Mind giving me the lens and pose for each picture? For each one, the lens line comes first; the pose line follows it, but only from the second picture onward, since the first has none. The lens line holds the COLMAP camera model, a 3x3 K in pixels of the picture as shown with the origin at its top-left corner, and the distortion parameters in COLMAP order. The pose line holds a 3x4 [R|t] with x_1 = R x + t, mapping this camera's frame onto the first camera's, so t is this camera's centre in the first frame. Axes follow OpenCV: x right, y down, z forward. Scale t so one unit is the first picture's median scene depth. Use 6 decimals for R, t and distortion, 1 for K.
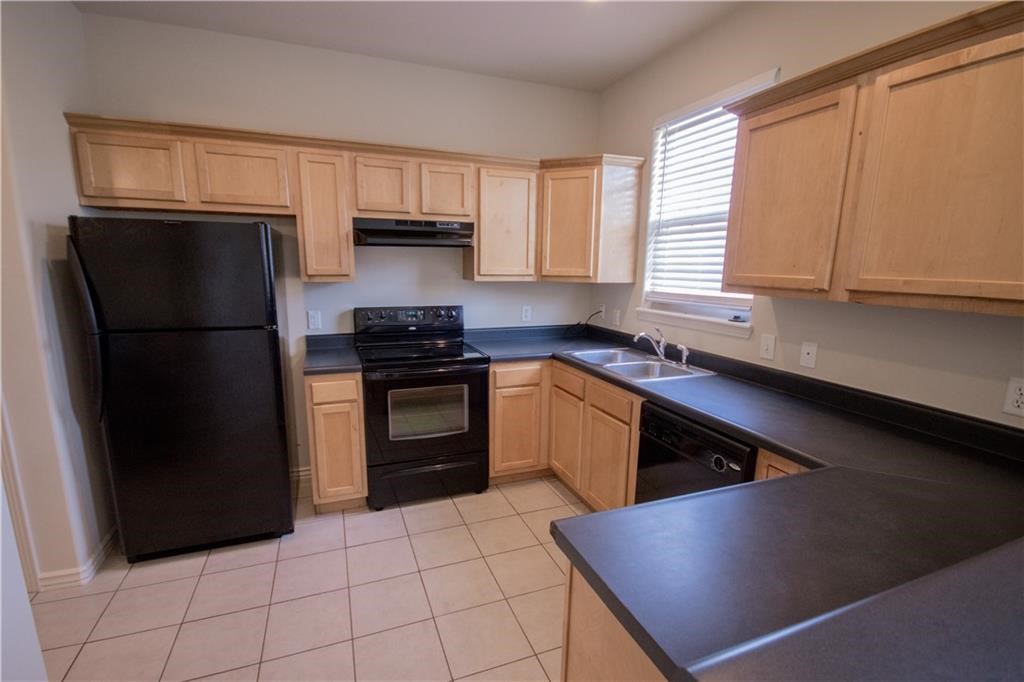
lens RADIAL K [[473.3, 0, 515.8], [0, 473.3, 342.9], [0, 0, 1]] dist [0.005873, 0.000202]
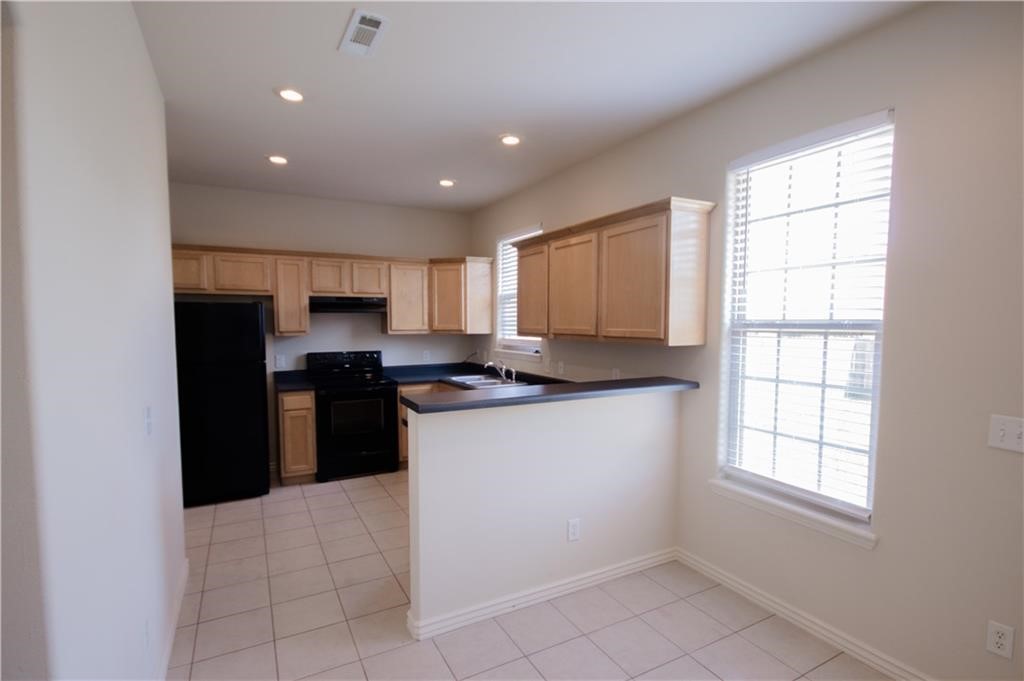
lens RADIAL K [[473.3, 0, 508.8], [0, 473.3, 348.5], [0, 0, 1]] dist [0.005873, 0.000202]
pose [[0.991656, -0.021665, 0.127075, 0.120281], [0.035200, 0.993823, -0.105248, 0.104943], [-0.124010, 0.108843, 0.986293, -0.647291]]
